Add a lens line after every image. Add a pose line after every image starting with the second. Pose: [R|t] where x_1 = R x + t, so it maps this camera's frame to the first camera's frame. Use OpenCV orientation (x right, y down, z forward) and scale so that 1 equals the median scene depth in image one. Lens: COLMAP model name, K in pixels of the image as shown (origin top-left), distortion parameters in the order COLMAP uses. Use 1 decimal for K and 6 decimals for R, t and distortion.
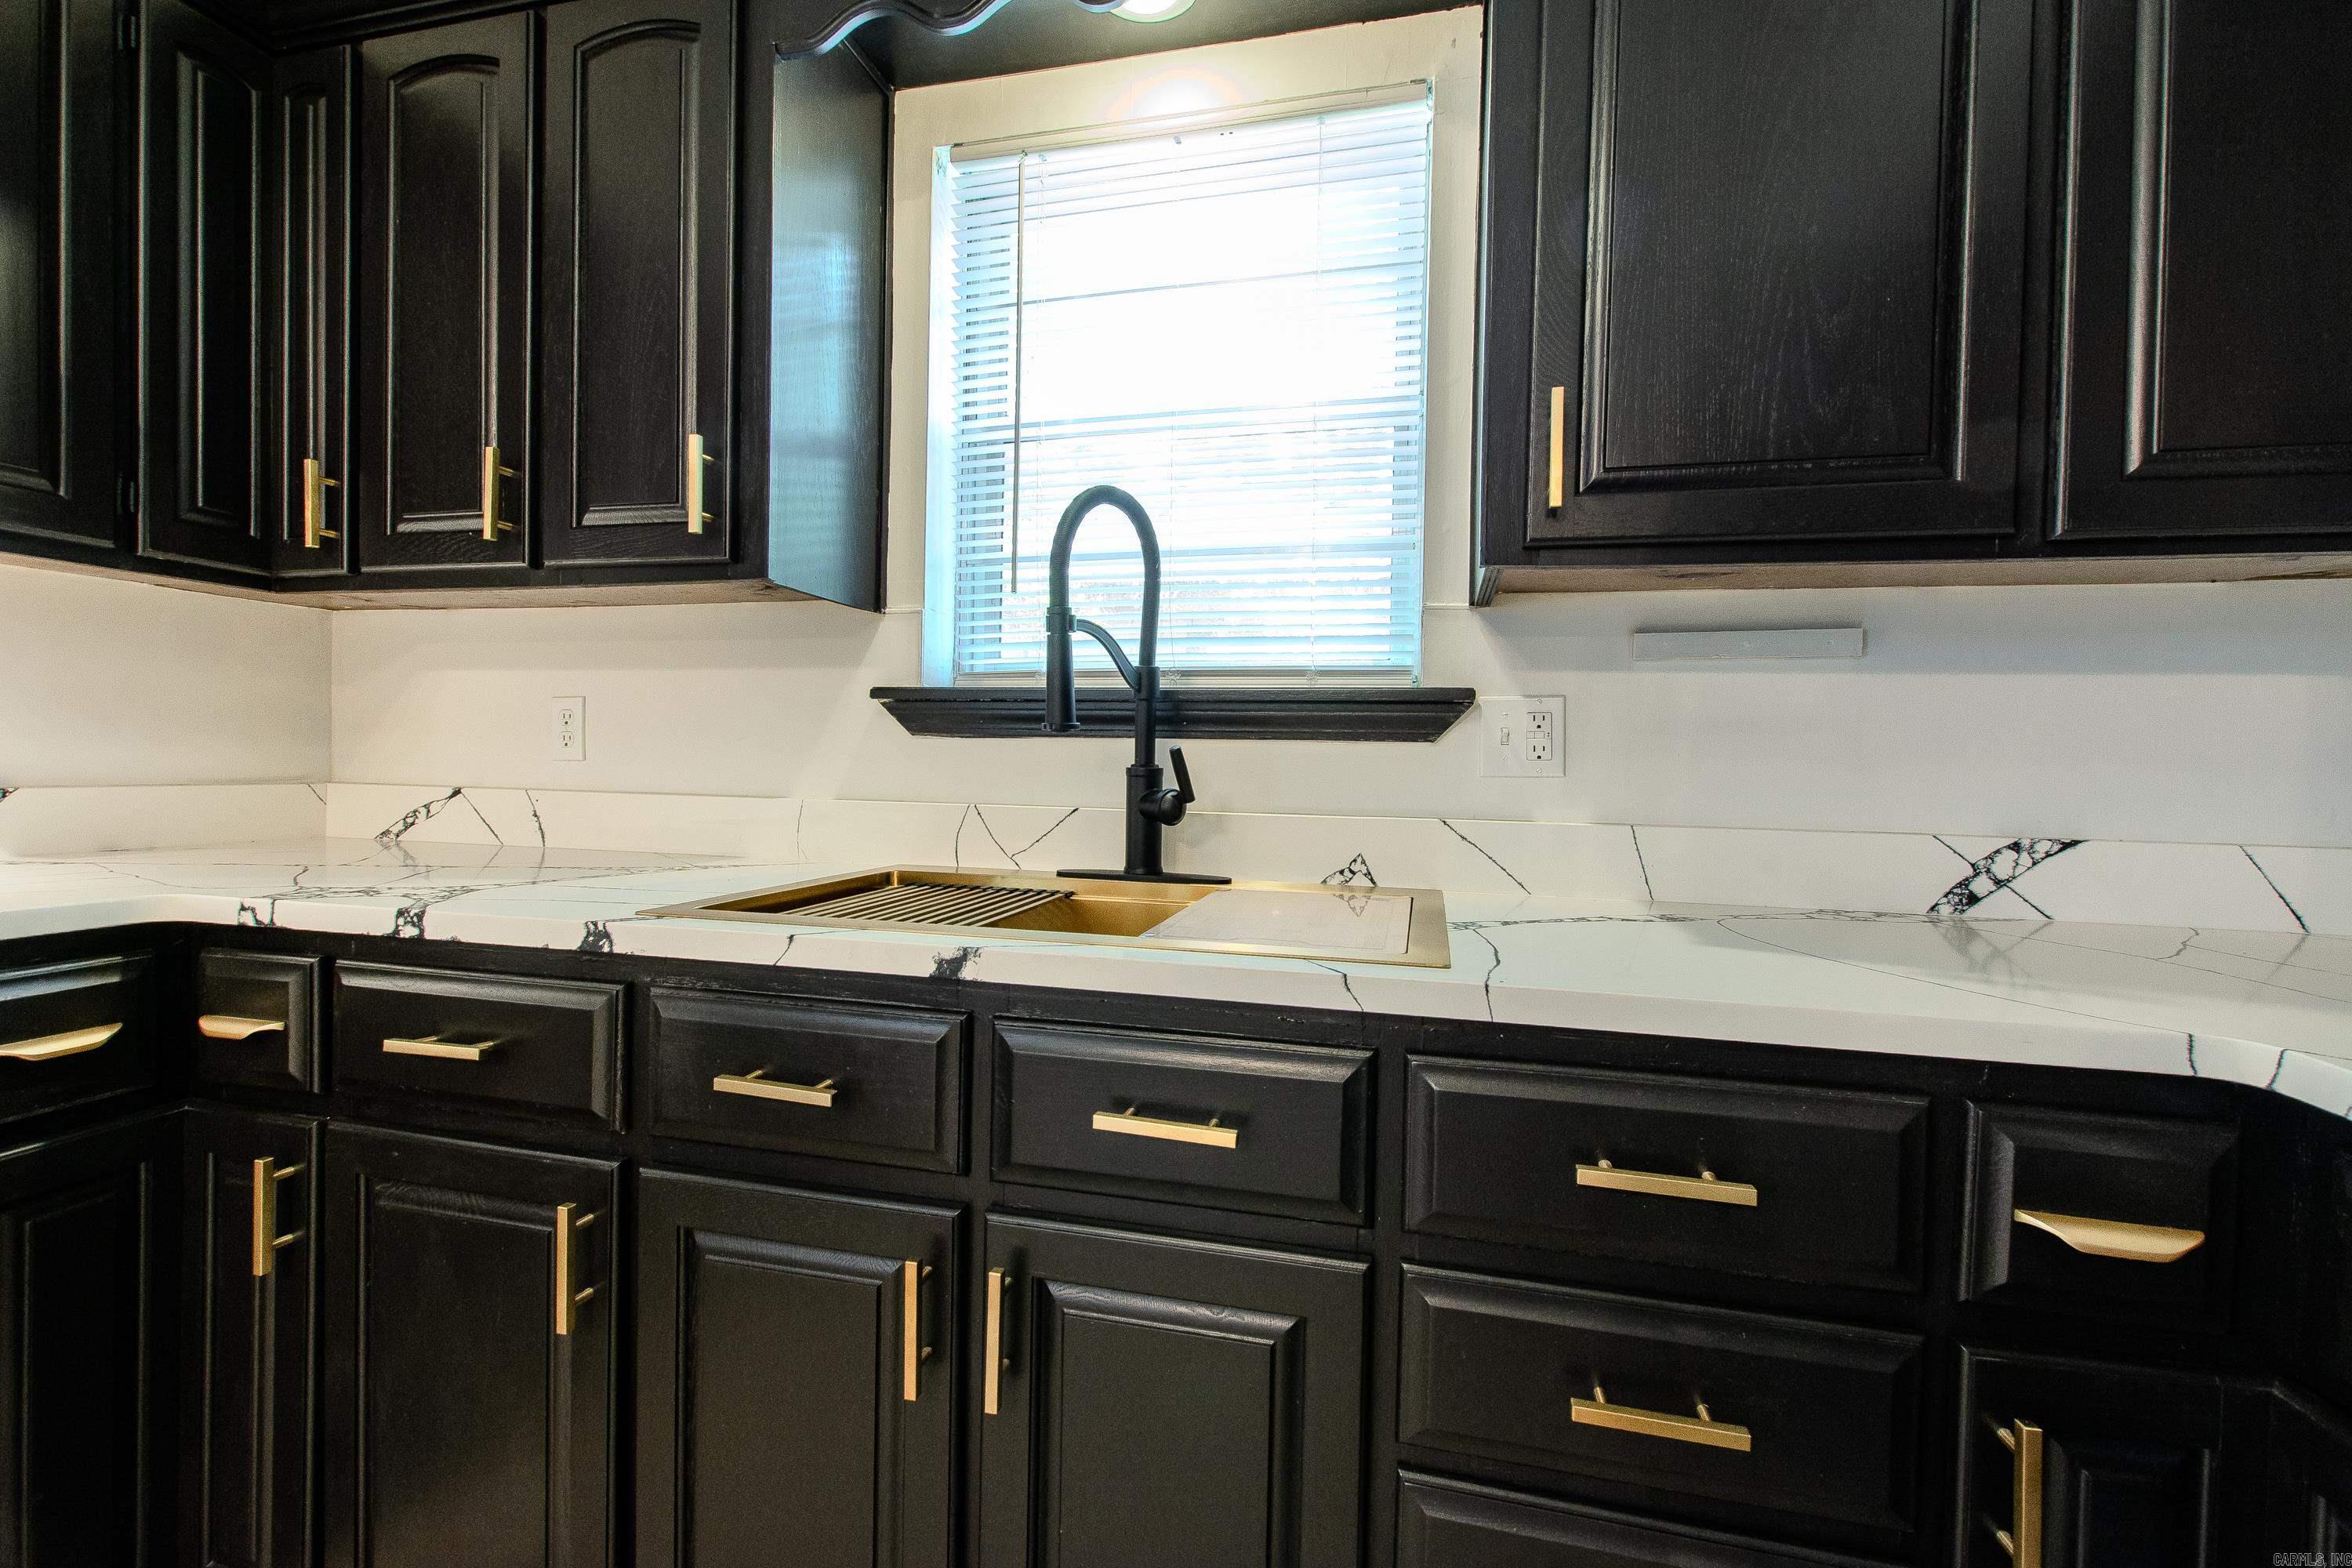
lens RADIAL K [[1024.5, 0, 1179.7], [0, 1024.5, 779.6], [0, 0, 1]] dist [0.009155, -0.003485]
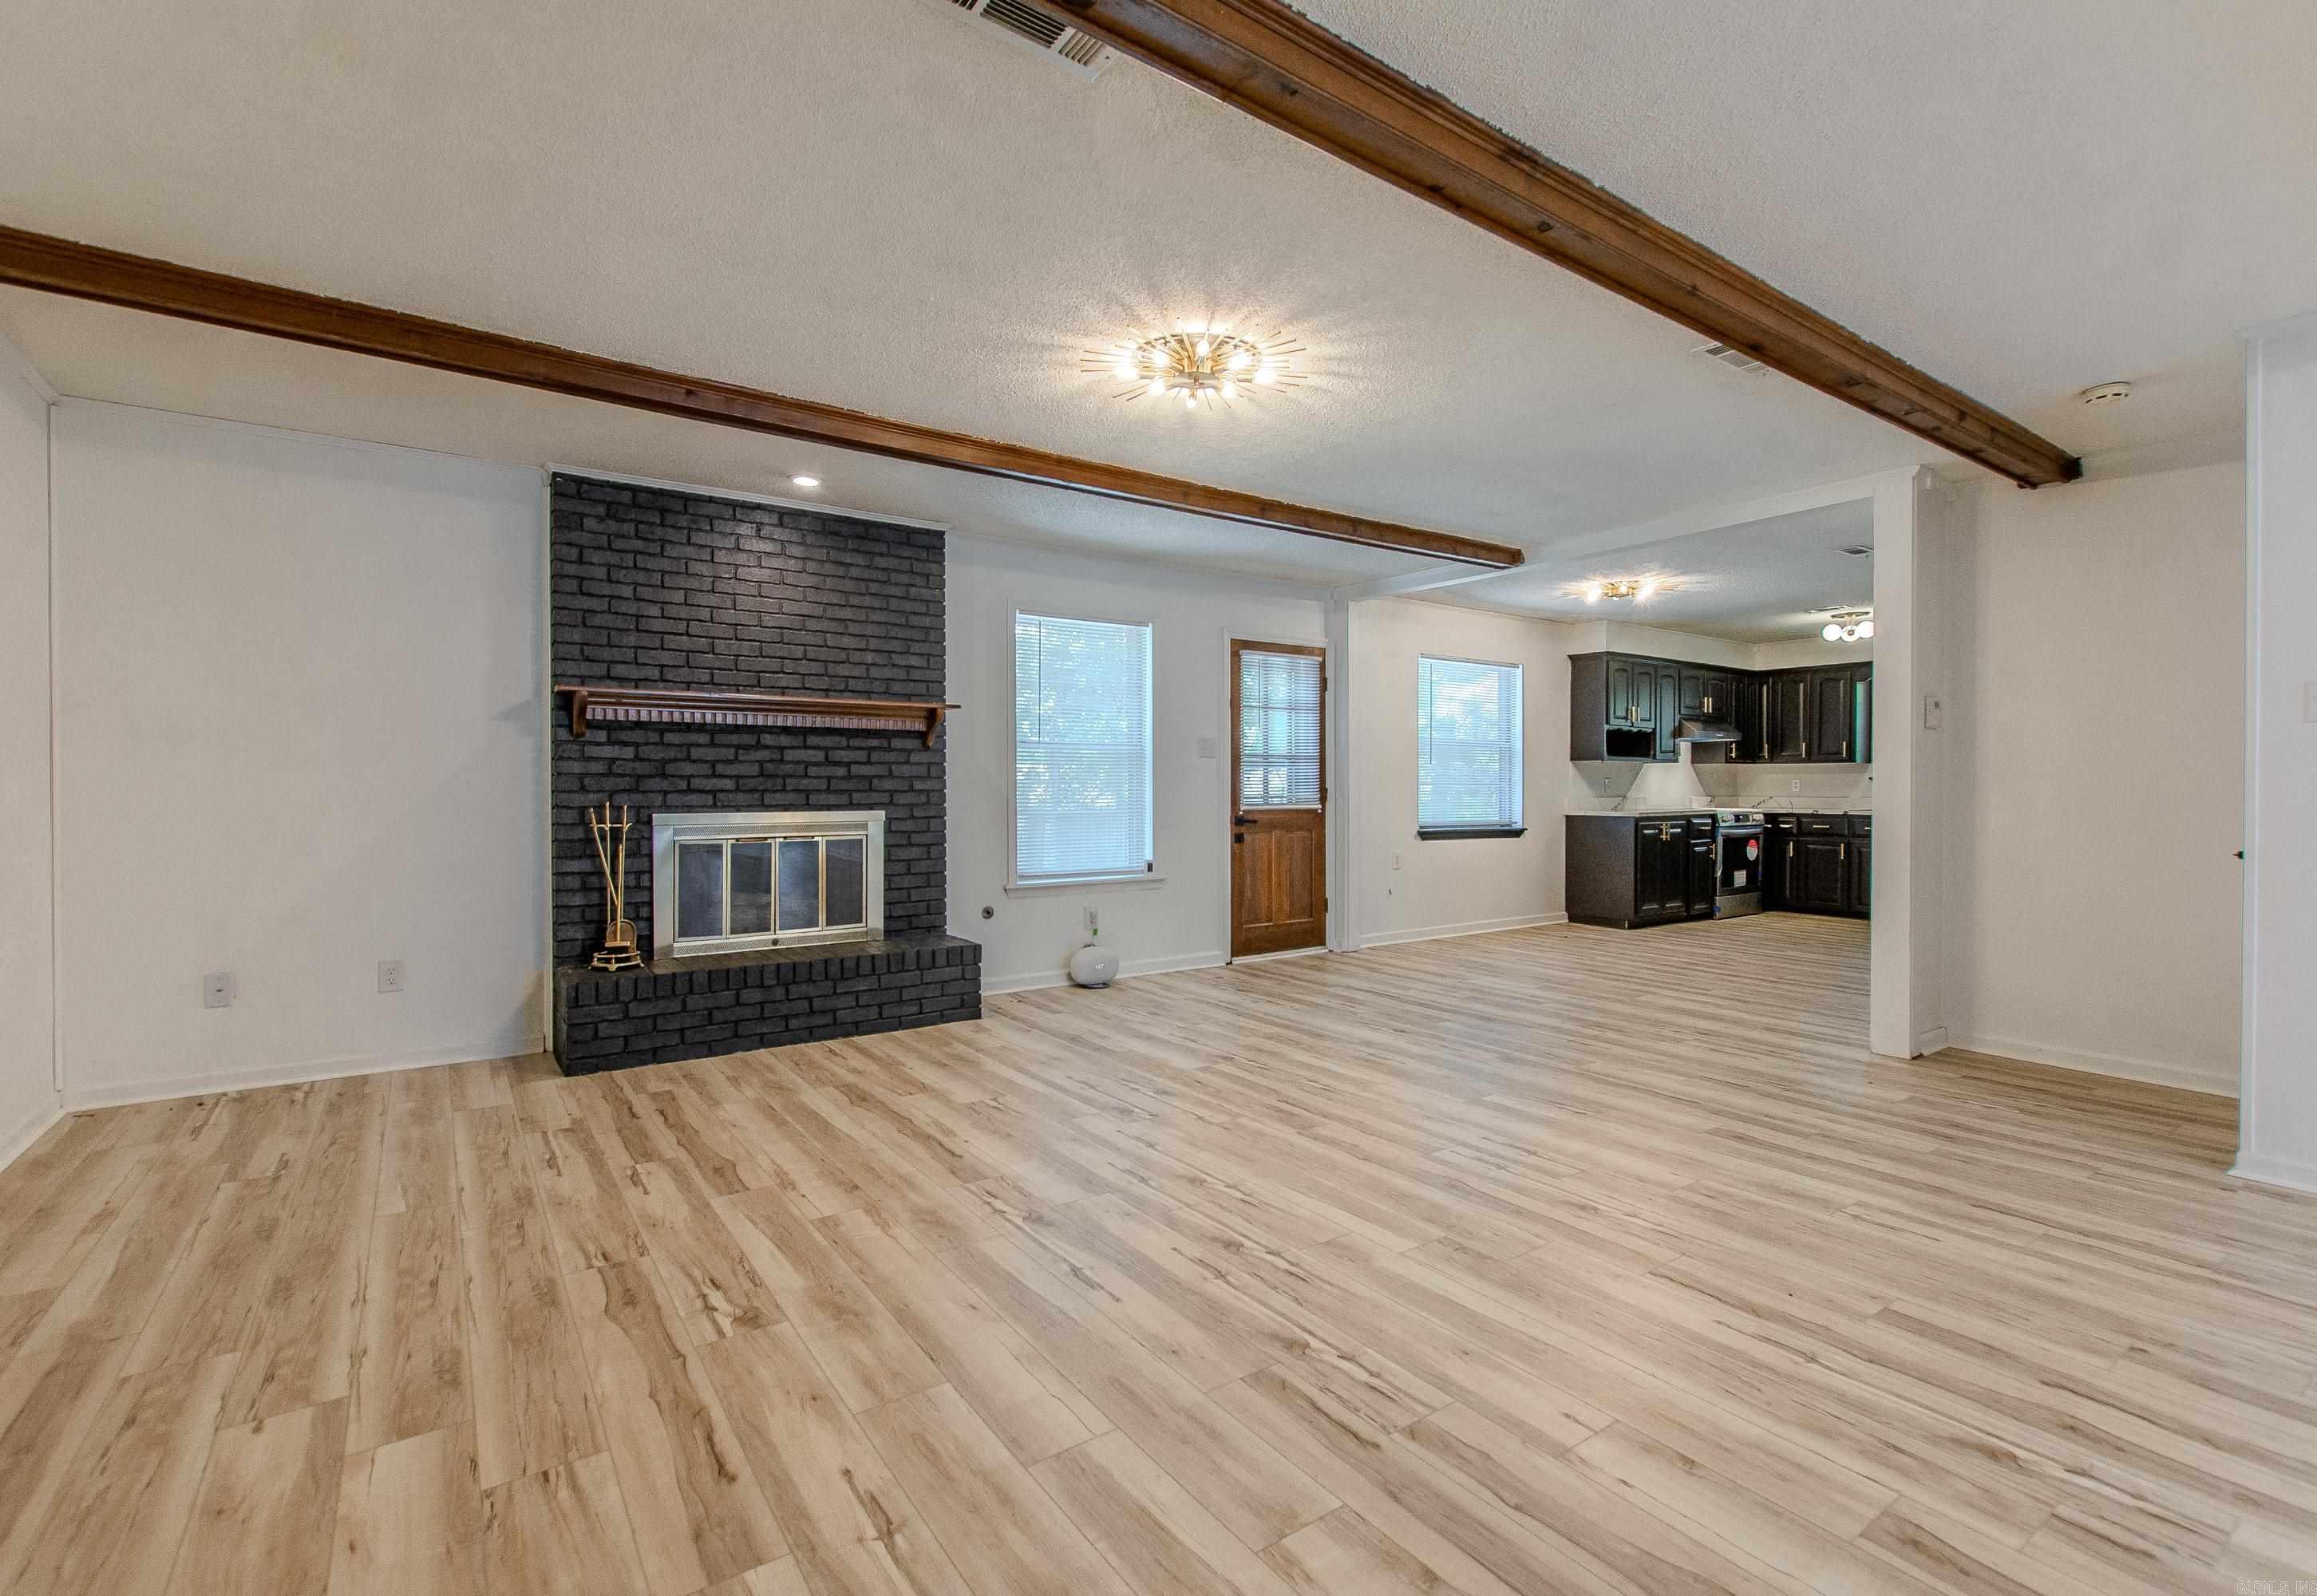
lens RADIAL K [[1042.4, 0, 1184.1], [0, 1042.4, 804.2], [0, 0, 1]] dist [0.010235, -0.004403]
pose [[0.762845, -0.007351, -0.646540, 0.673702], [0.005115, 0.999973, -0.005335, 0.085778], [0.646561, 0.000763, 0.762862, -7.247653]]
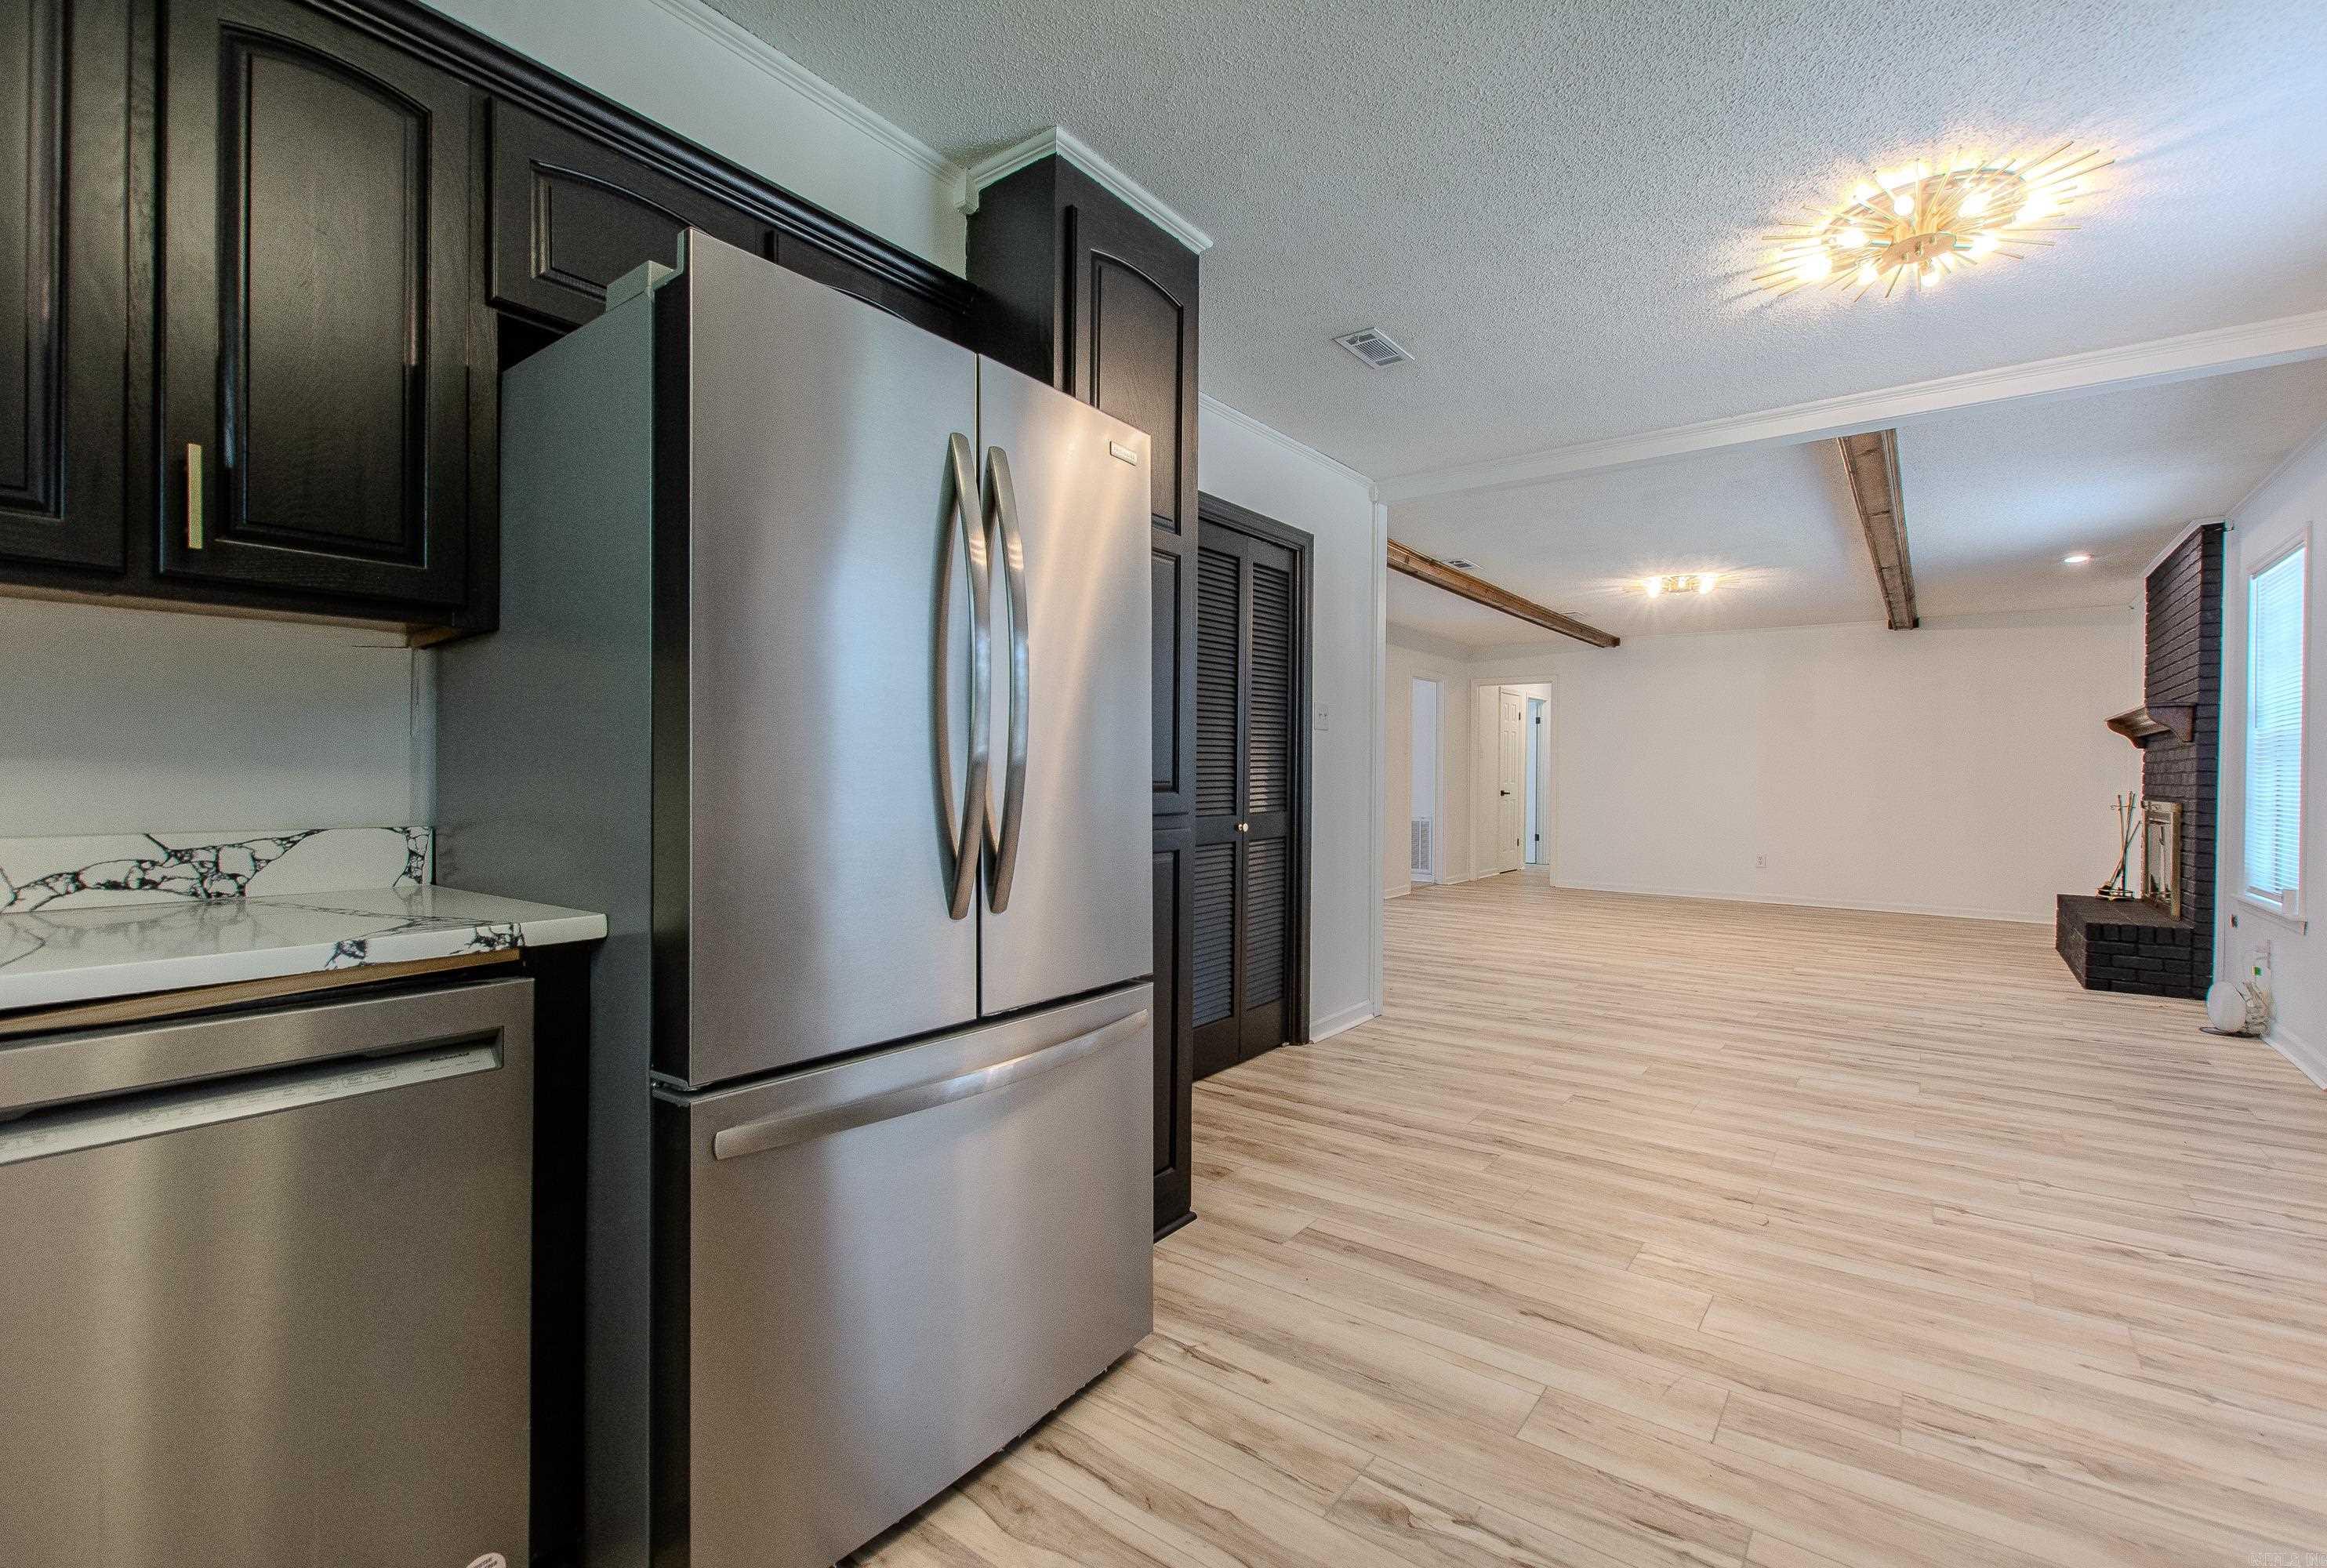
lens RADIAL K [[1023.4, 0, 1182.7], [0, 1023.4, 776.7], [0, 0, 1]] dist [0.009935, -0.003280]
pose [[-0.924196, -0.028443, 0.380858, -0.559742], [-0.021462, 0.999515, 0.022564, -0.033471], [-0.381315, 0.012680, -0.924358, 0.574359]]
